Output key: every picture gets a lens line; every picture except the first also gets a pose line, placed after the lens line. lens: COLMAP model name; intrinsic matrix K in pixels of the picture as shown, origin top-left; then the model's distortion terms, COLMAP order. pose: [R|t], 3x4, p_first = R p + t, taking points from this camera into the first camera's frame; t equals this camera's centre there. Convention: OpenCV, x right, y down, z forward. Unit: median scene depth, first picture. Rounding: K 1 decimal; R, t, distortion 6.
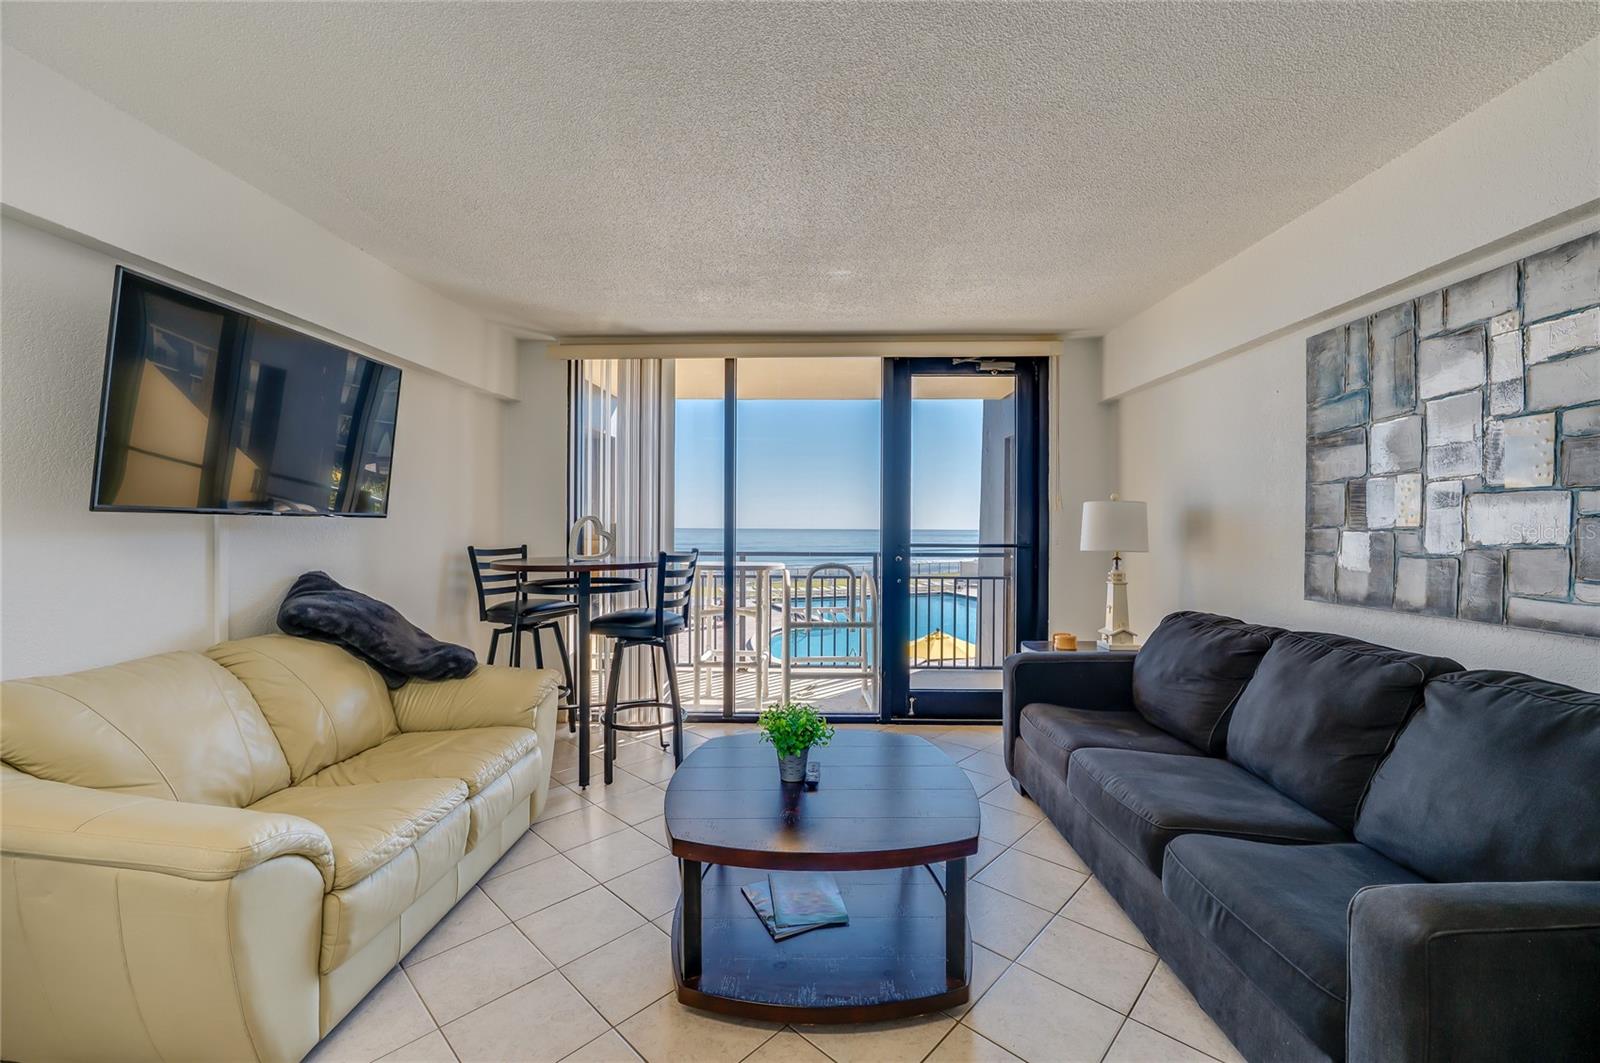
lens RADIAL K [[663.0, 0, 803.8], [0, 663.0, 525.5], [0, 0, 1]] dist [-0.012393, 0.000123]
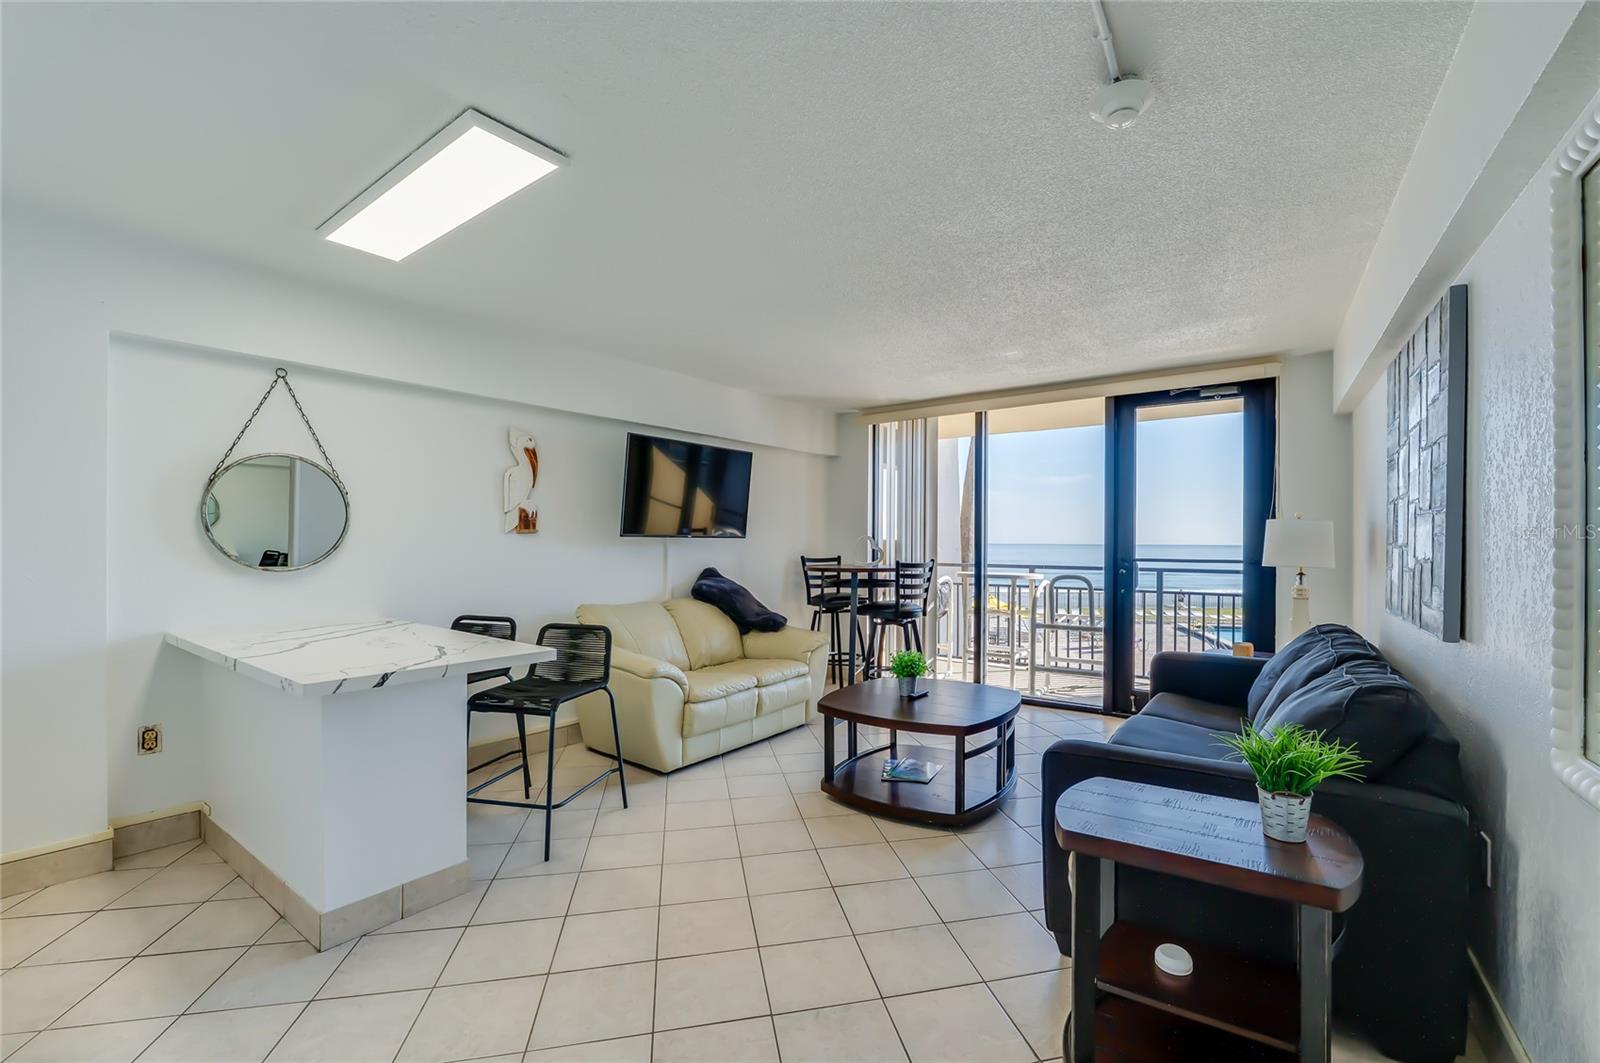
lens RADIAL K [[688.0, 0, 796.2], [0, 688.0, 534.0], [0, 0, 1]] dist [-0.001115, -0.000014]
pose [[0.809862, -0.006958, -0.586579, 0.430132], [0.000386, 0.999936, -0.011327, -0.001680], [0.586620, 0.008947, 0.809813, -0.312890]]
